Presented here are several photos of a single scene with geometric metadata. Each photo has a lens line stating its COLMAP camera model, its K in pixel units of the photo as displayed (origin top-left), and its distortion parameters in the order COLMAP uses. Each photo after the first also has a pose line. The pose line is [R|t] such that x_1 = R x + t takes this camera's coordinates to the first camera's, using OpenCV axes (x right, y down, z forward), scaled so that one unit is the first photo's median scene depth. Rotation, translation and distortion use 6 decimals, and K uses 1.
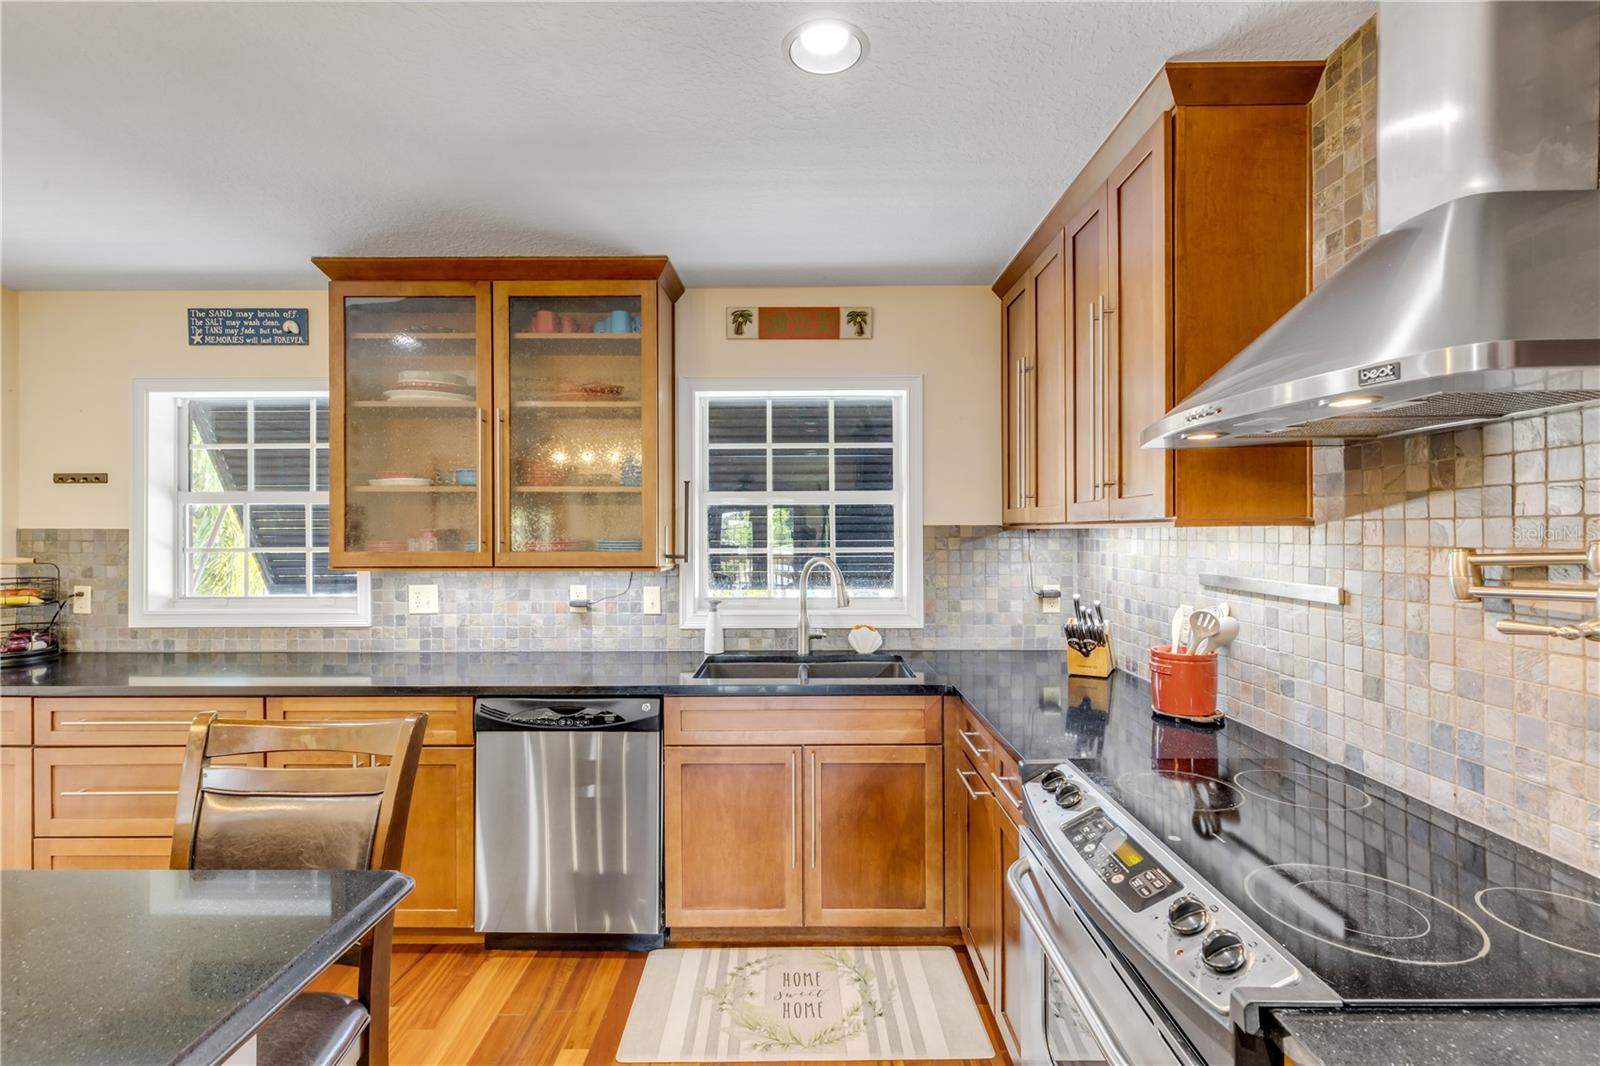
lens RADIAL K [[719.8, 0, 798.3], [0, 719.8, 532.8], [0, 0, 1]] dist [0.003450, -0.001502]
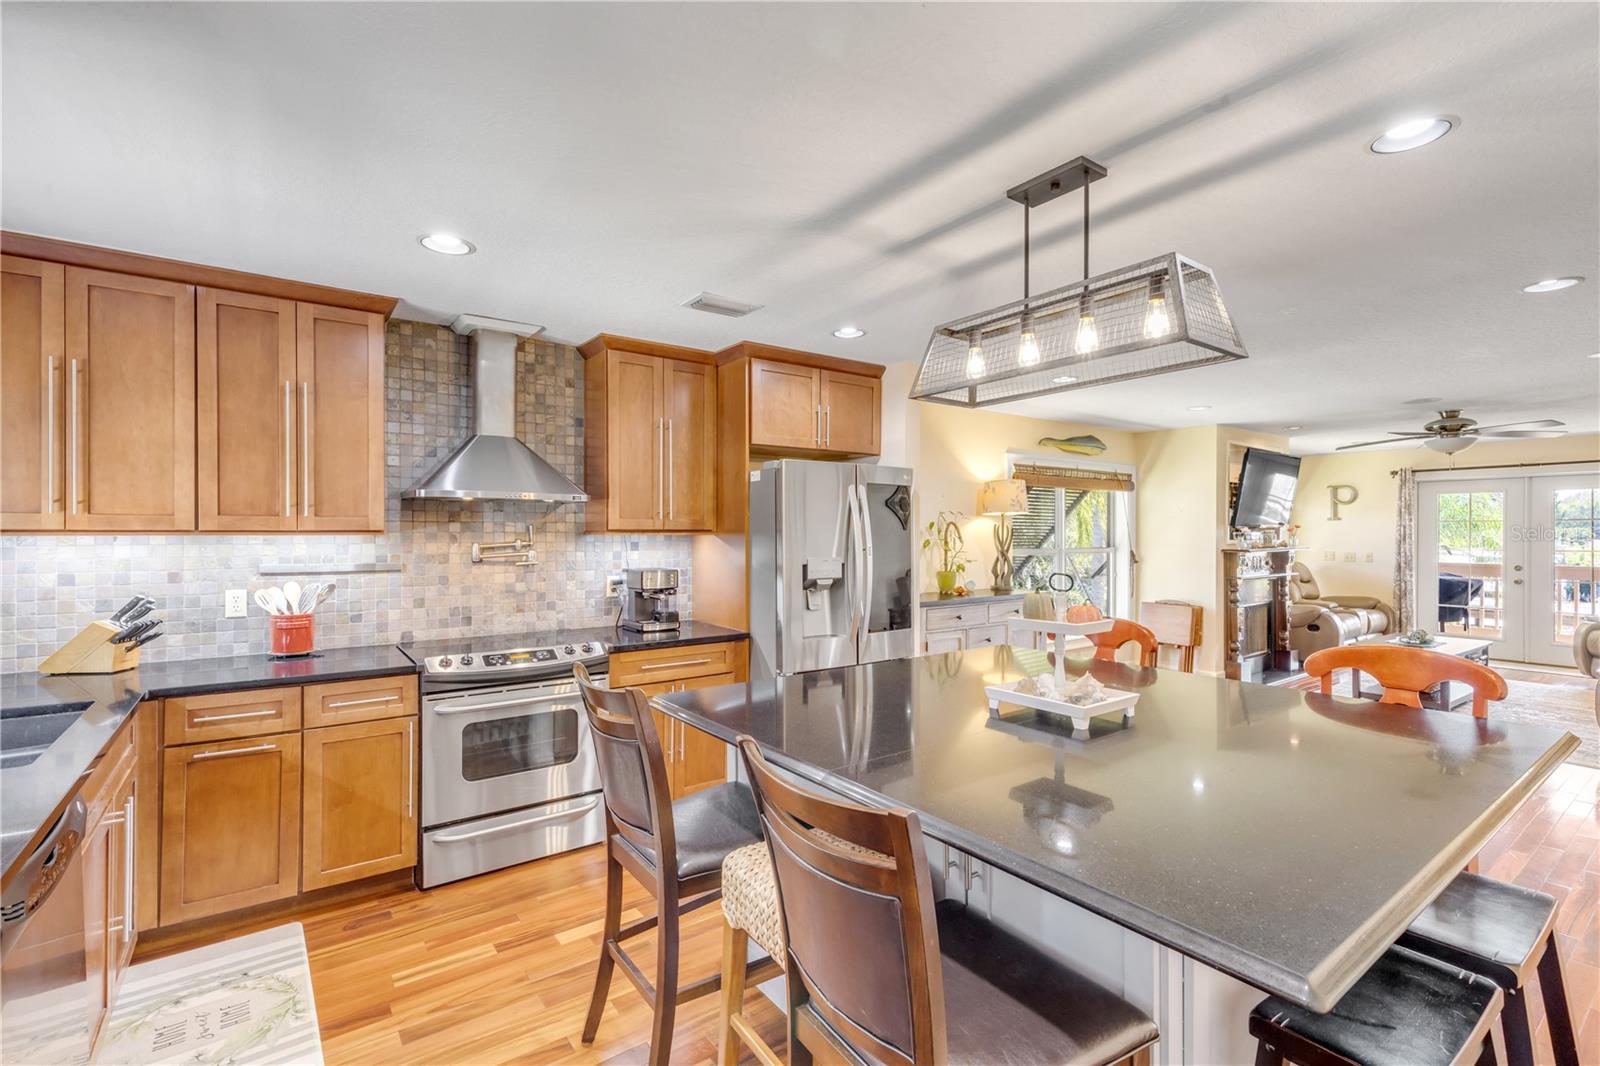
lens RADIAL K [[719.8, 0, 802.3], [0, 719.8, 535.4], [0, 0, 1]] dist [0.003450, -0.001502]
pose [[-0.599900, -0.000922, 0.800075, -0.899945], [0.003236, 0.999988, 0.003579, -0.005803], [-0.800069, 0.004736, -0.599890, 0.680864]]
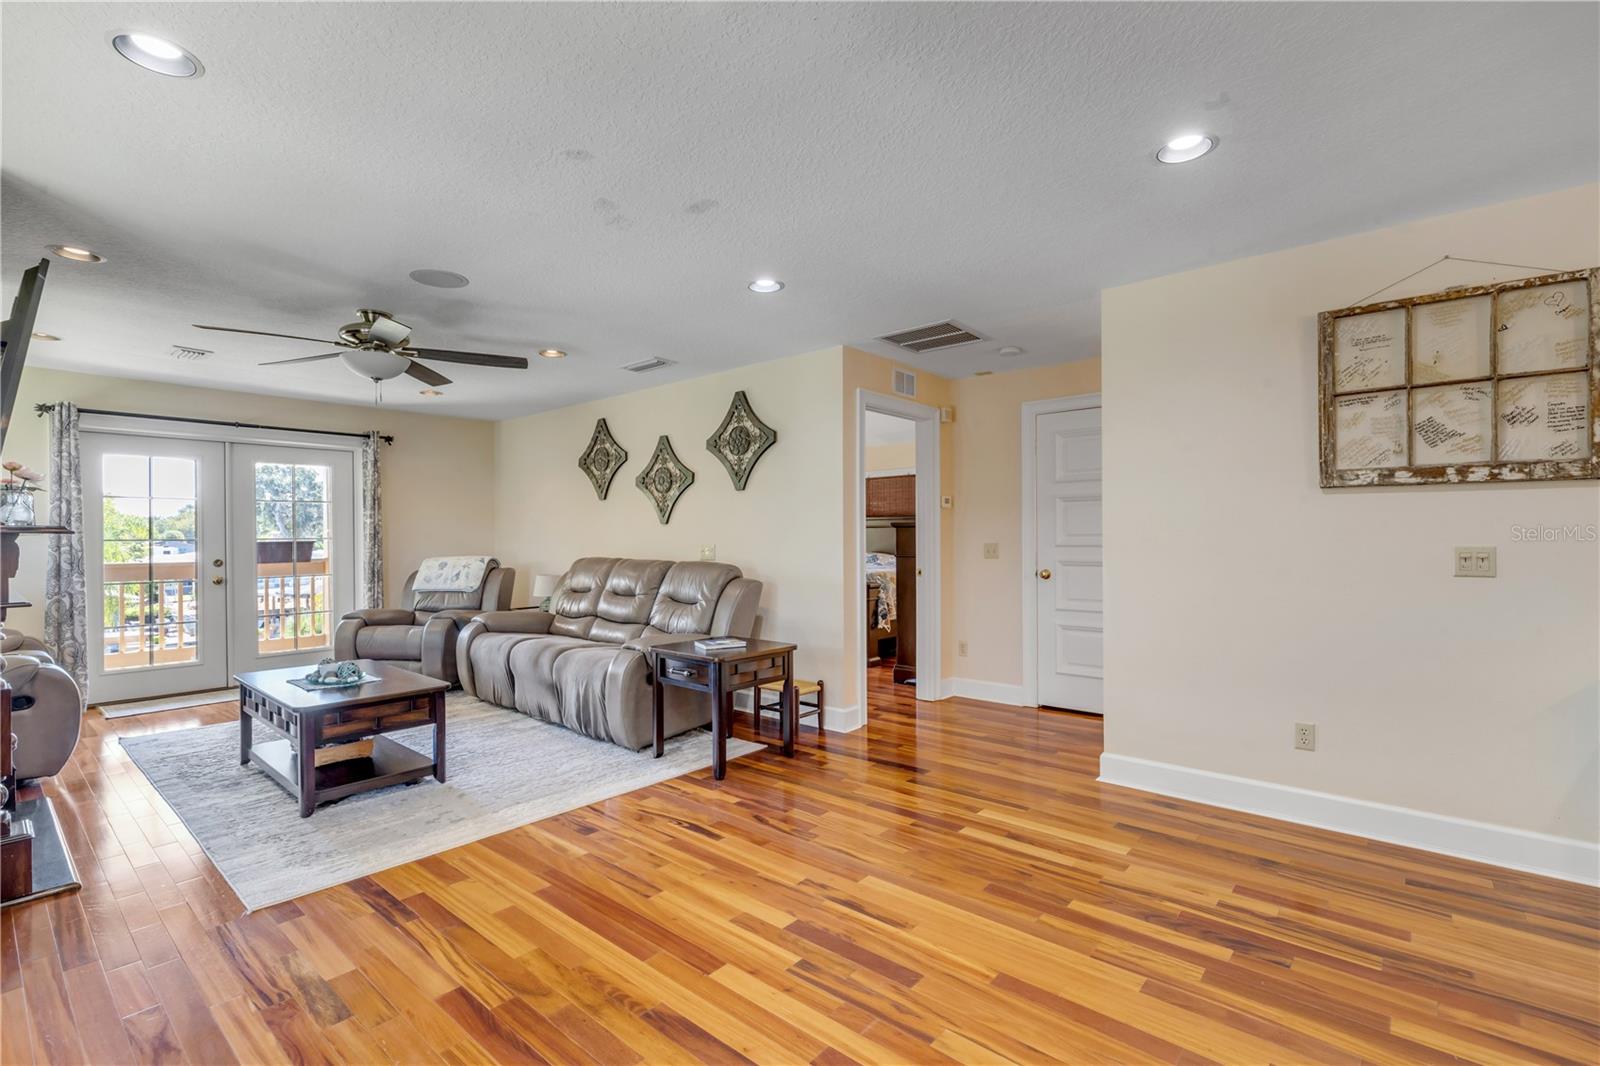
lens RADIAL K [[719.8, 0, 793.2], [0, 719.8, 537.9], [0, 0, 1]] dist [0.003450, -0.001502]
pose [[-0.649131, 0.007270, -0.760642, 0.122856], [0.006282, 0.999971, 0.004196, 0.065511], [0.760651, -0.002055, -0.649158, -0.536262]]
